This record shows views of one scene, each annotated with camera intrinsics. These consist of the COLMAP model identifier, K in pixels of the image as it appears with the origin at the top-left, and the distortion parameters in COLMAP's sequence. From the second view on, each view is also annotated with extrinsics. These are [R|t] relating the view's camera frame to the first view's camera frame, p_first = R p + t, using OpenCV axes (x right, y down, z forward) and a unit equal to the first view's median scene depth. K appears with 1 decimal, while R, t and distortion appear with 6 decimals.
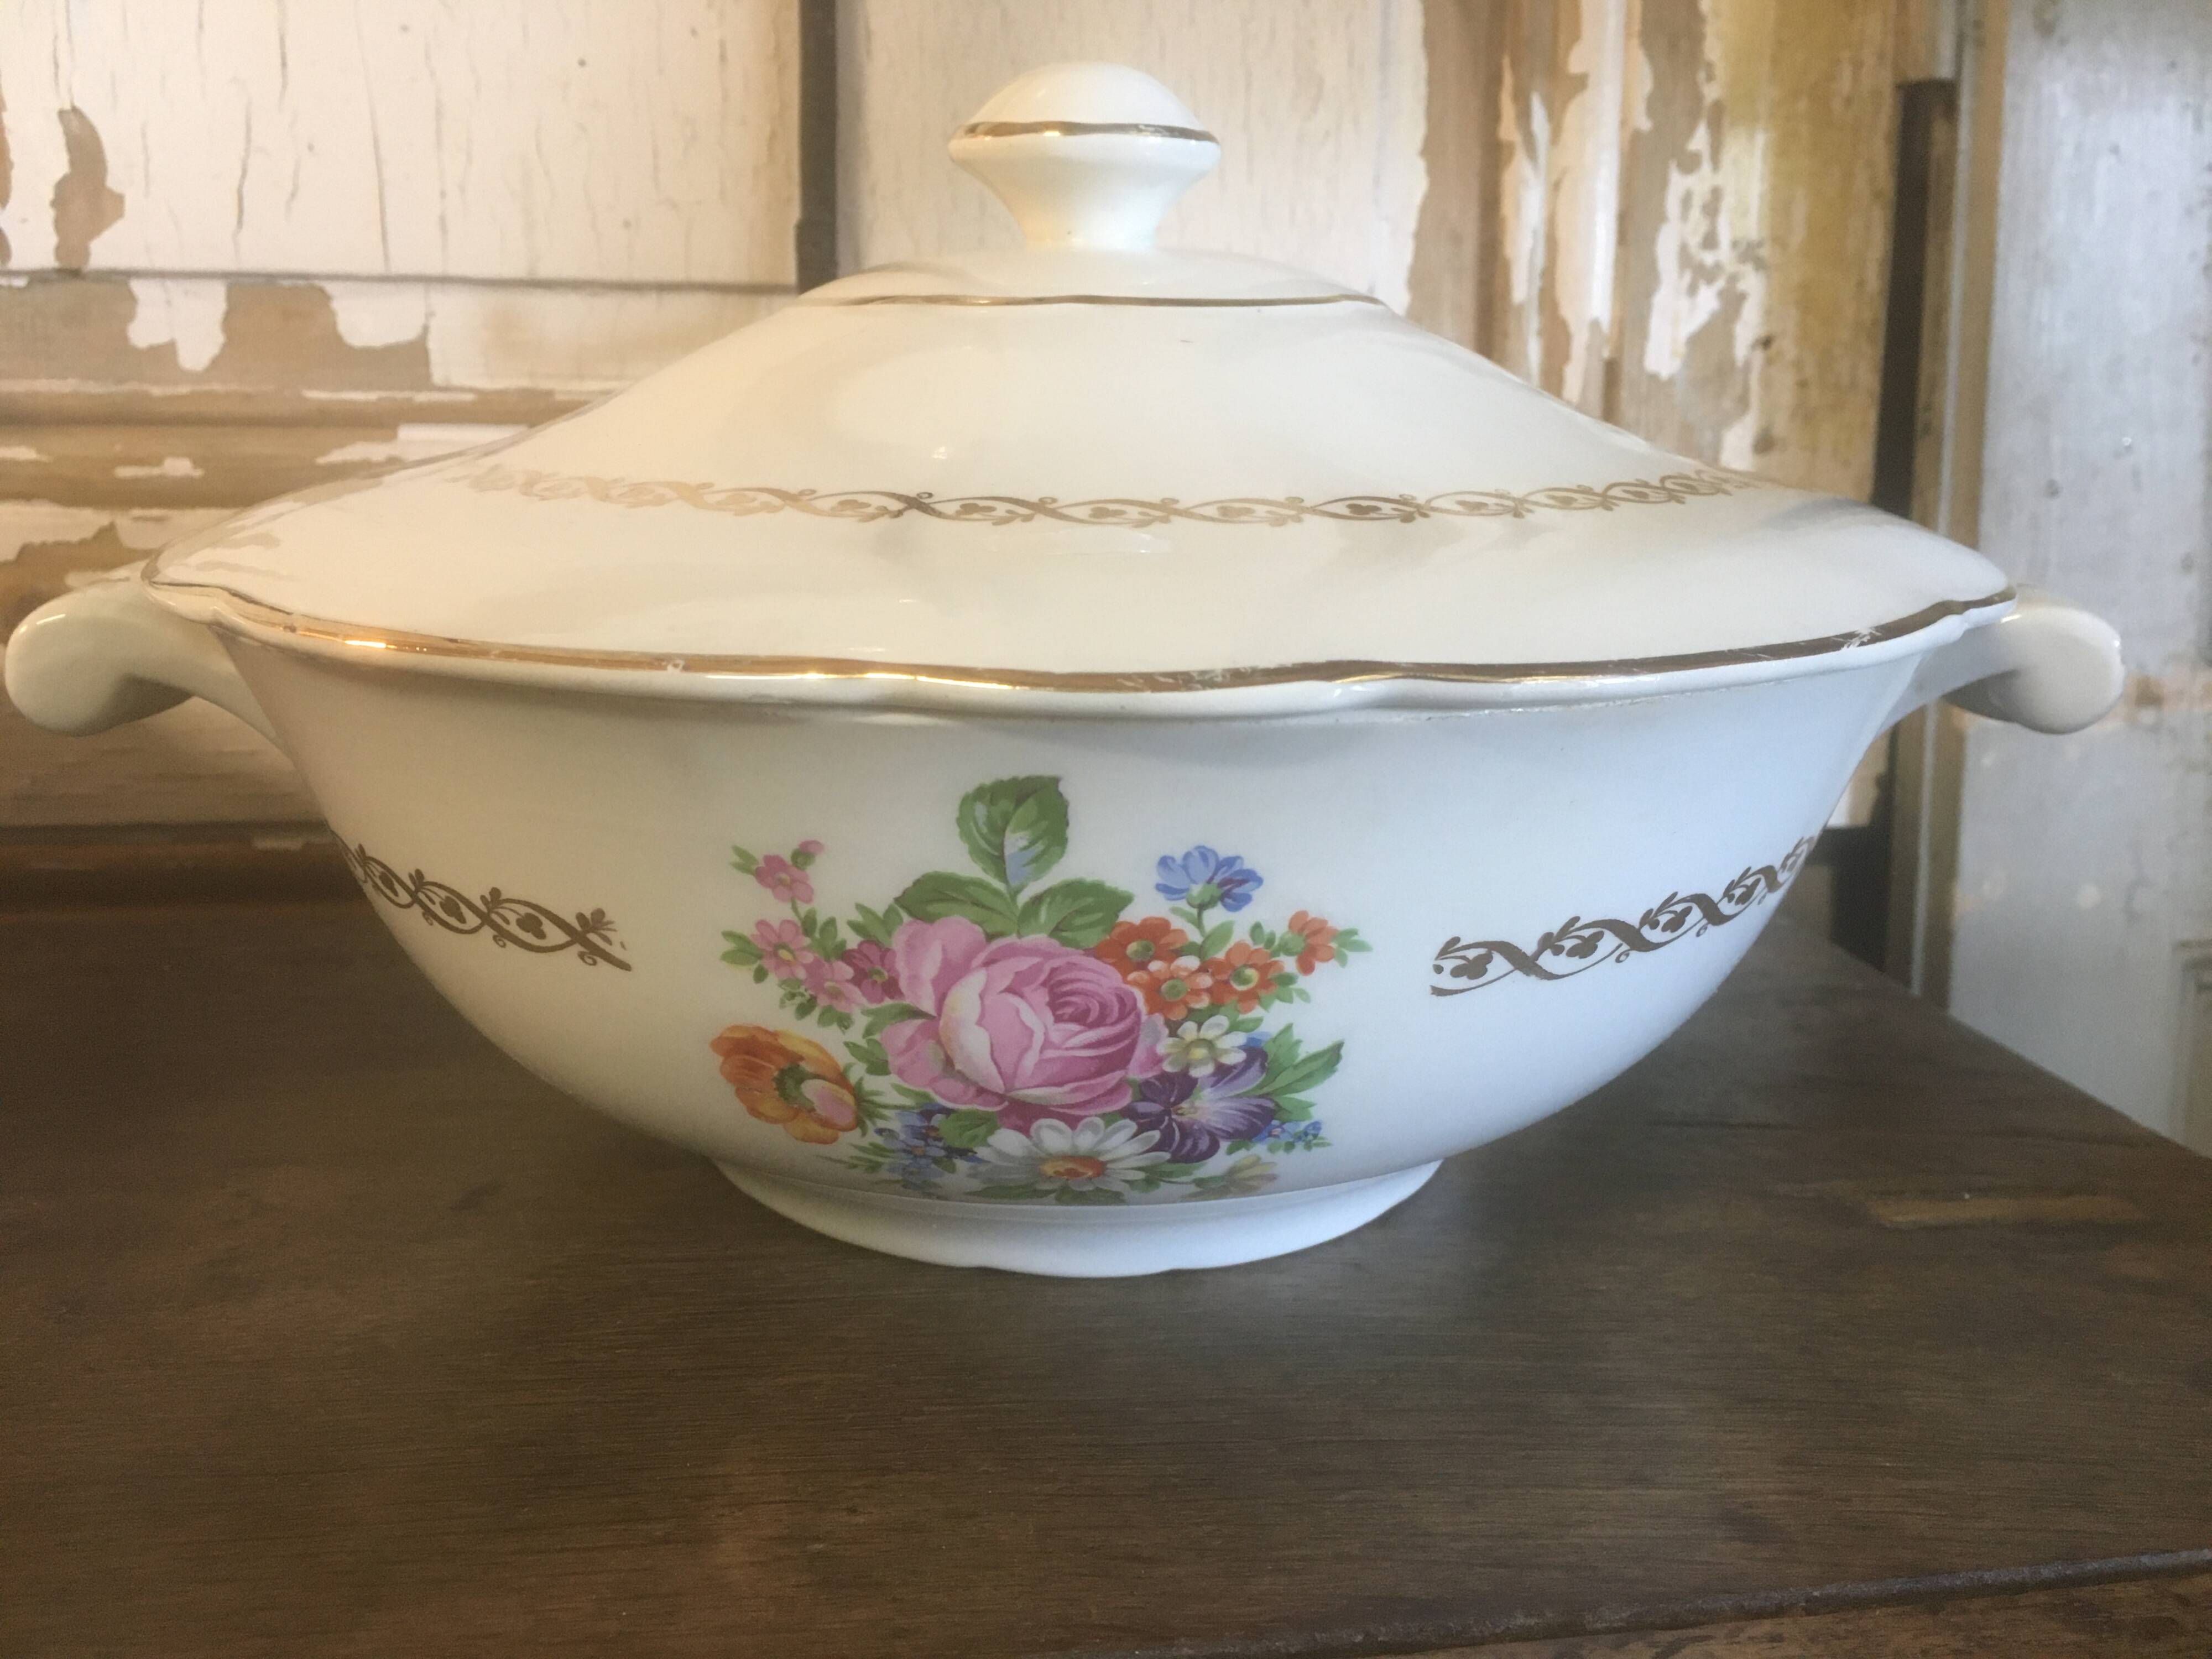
lens RADIAL K [[1894.7, 0, 1105.4], [0, 1894.7, 849.2], [0, 0, 1]] dist [0.078869, -0.122583]
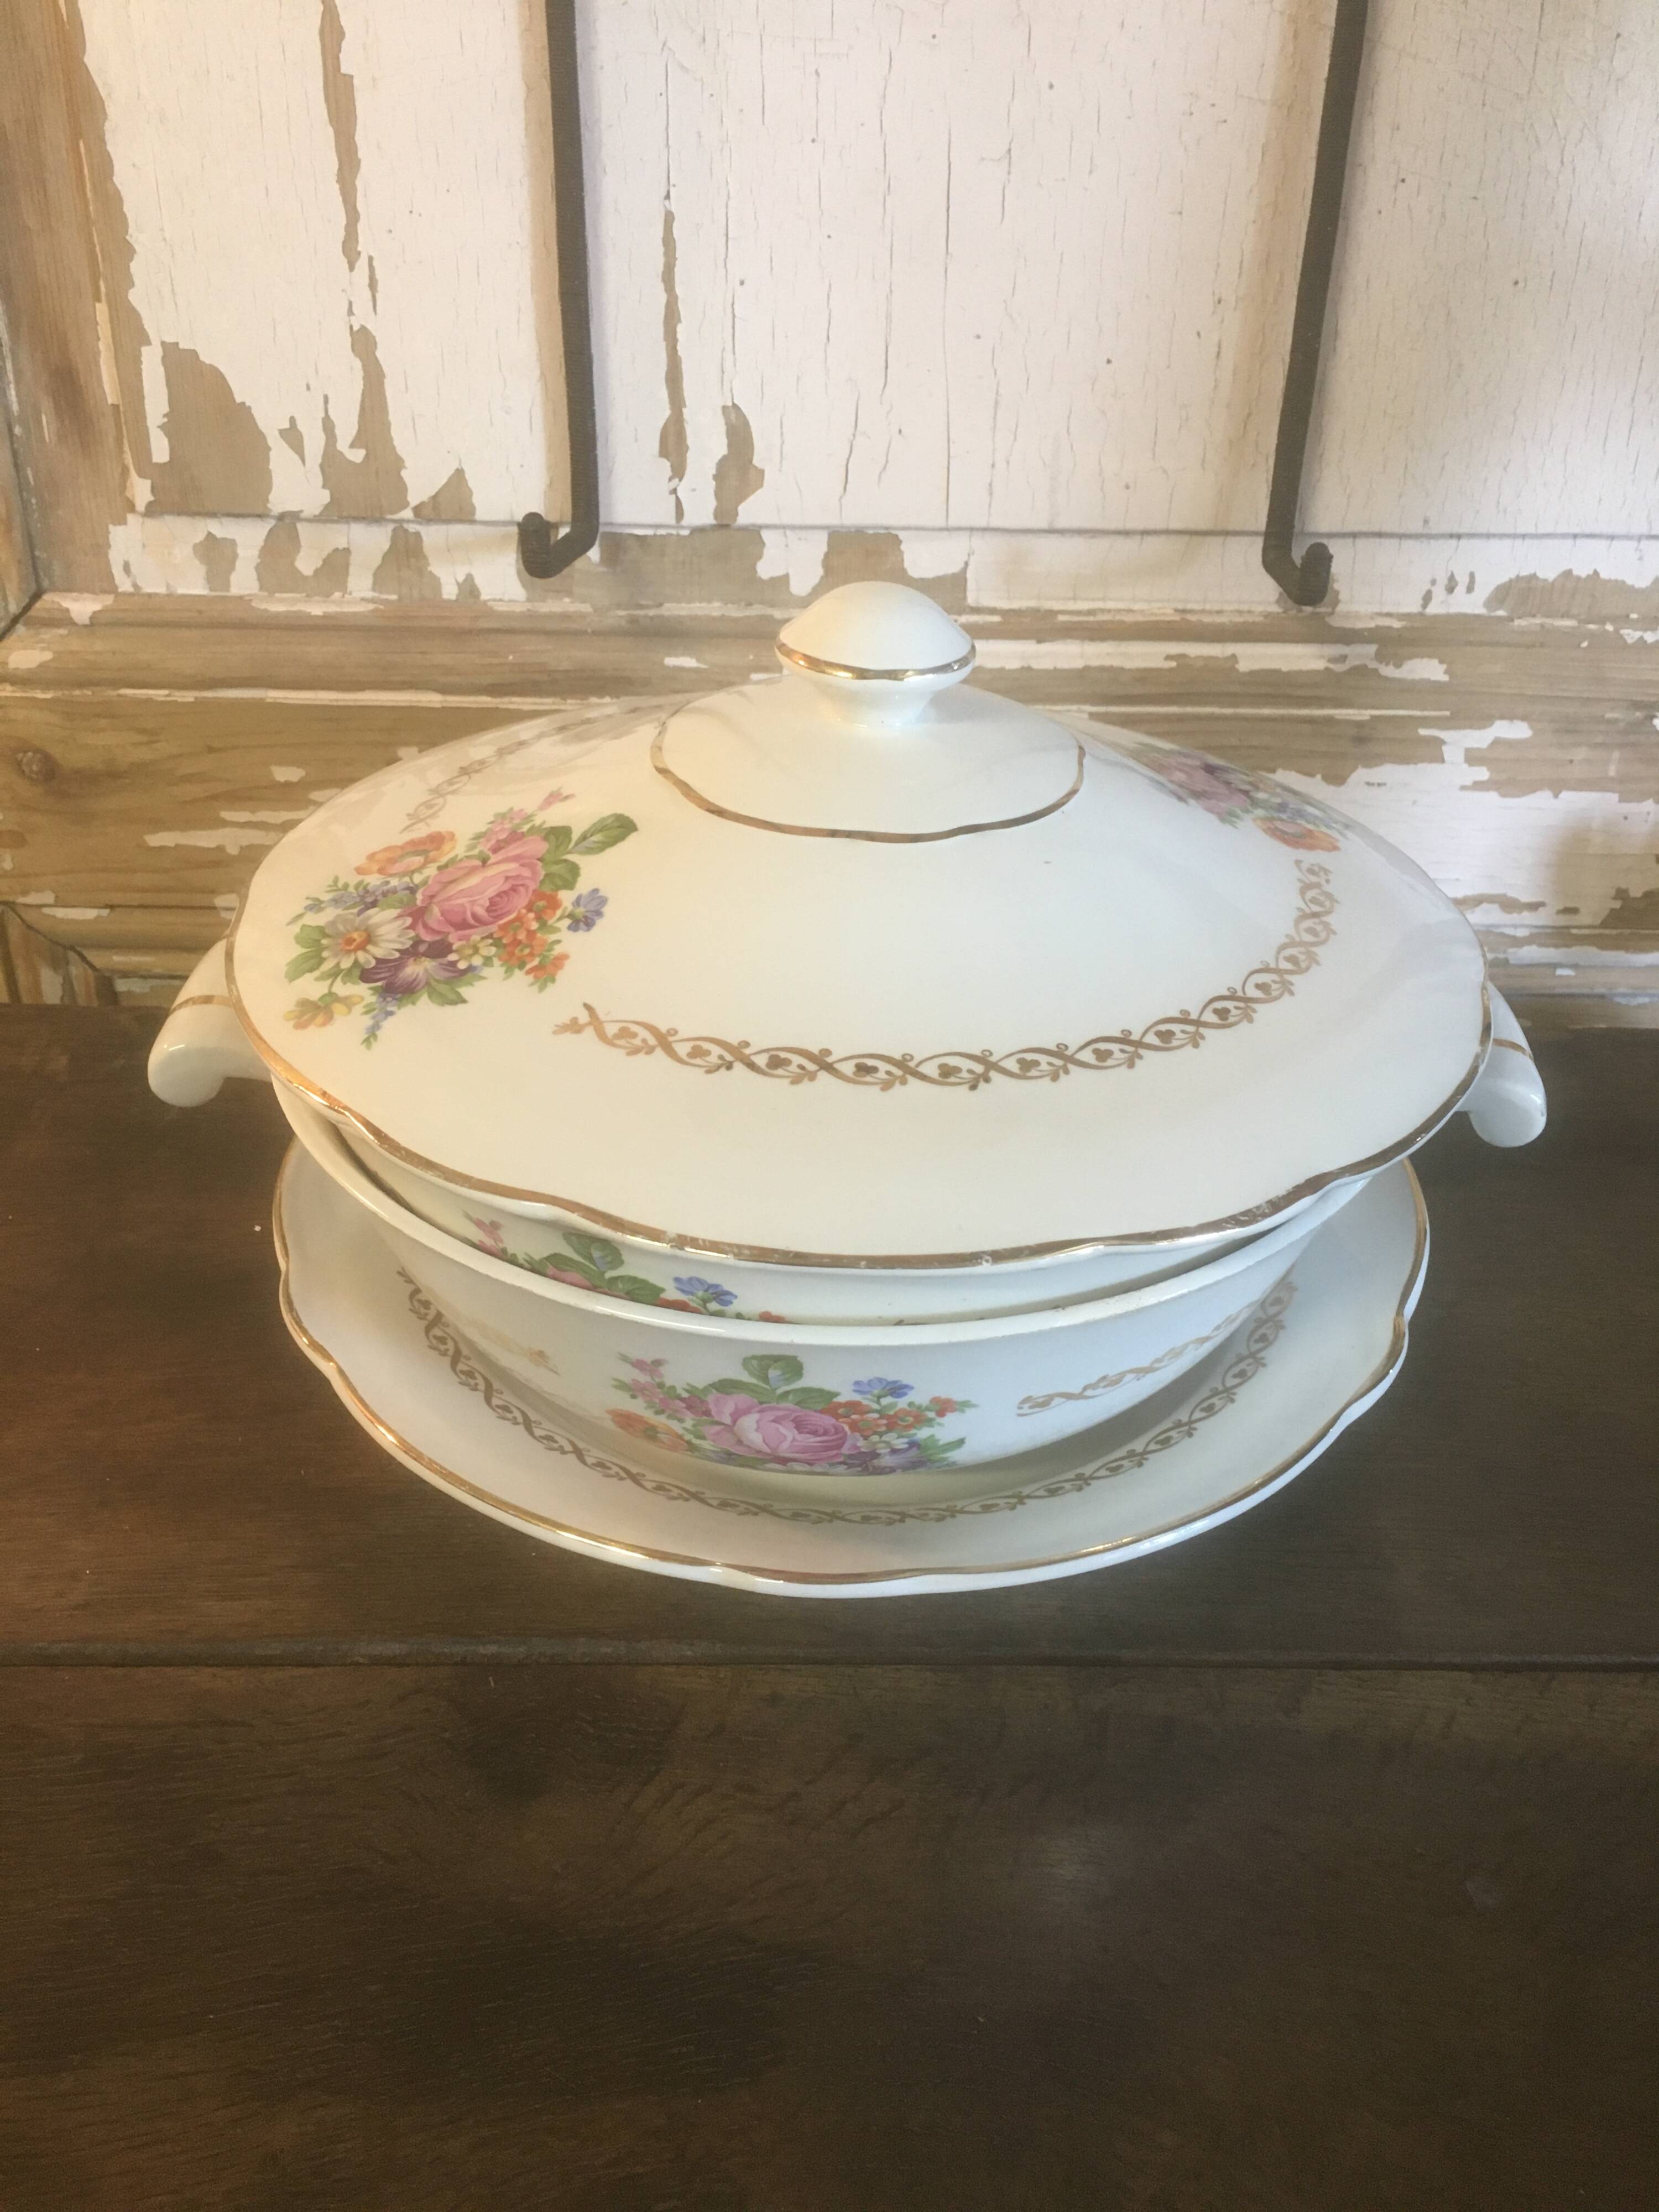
lens RADIAL K [[1894.7, 0, 826.7], [0, 1894.7, 1105.6], [0, 0, 1]] dist [0.078869, -0.122583]
pose [[0.990281, 0.074070, -0.117715, -0.271339], [-0.035199, 0.952304, 0.303114, -0.316414], [0.134552, -0.296025, 0.945656, -0.385167]]
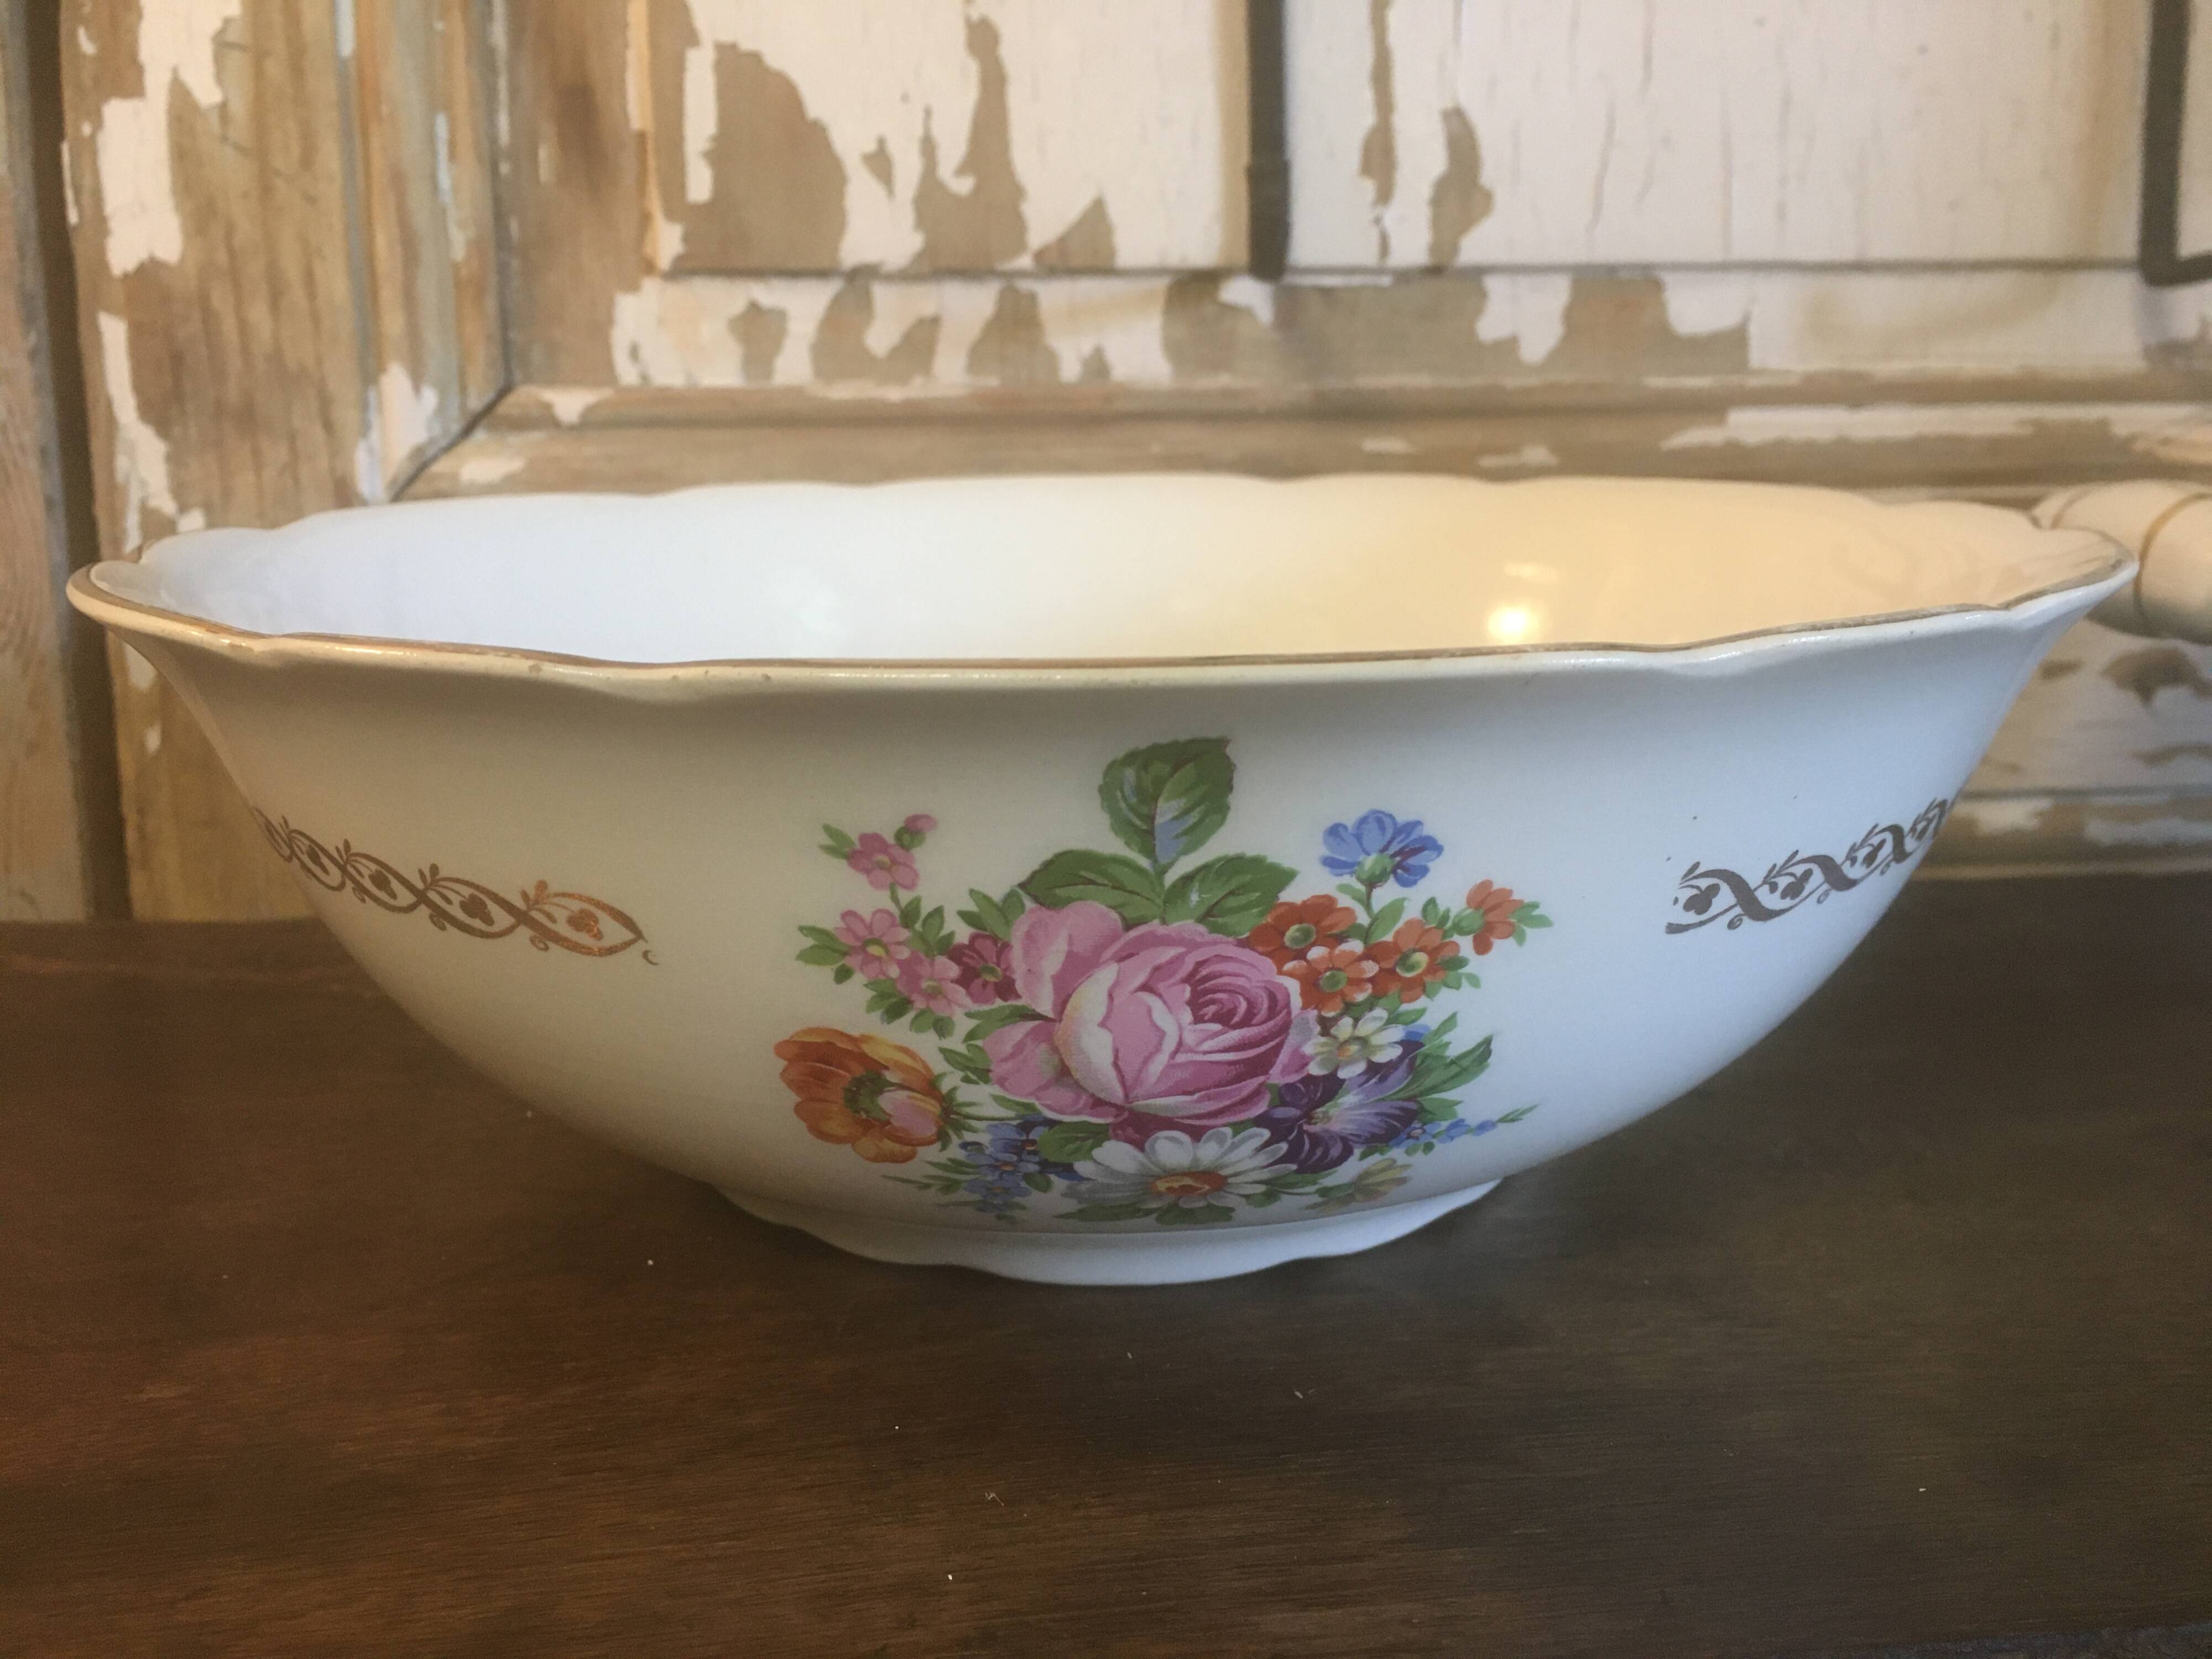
lens RADIAL K [[1894.7, 0, 1091.8], [0, 1894.7, 851.4], [0, 0, 1]] dist [0.078869, -0.122583]
pose [[0.998071, -0.011447, -0.061024, -0.653976], [0.008942, 0.999112, -0.041169, 0.052022], [0.061441, 0.040544, 0.997287, -0.023331]]
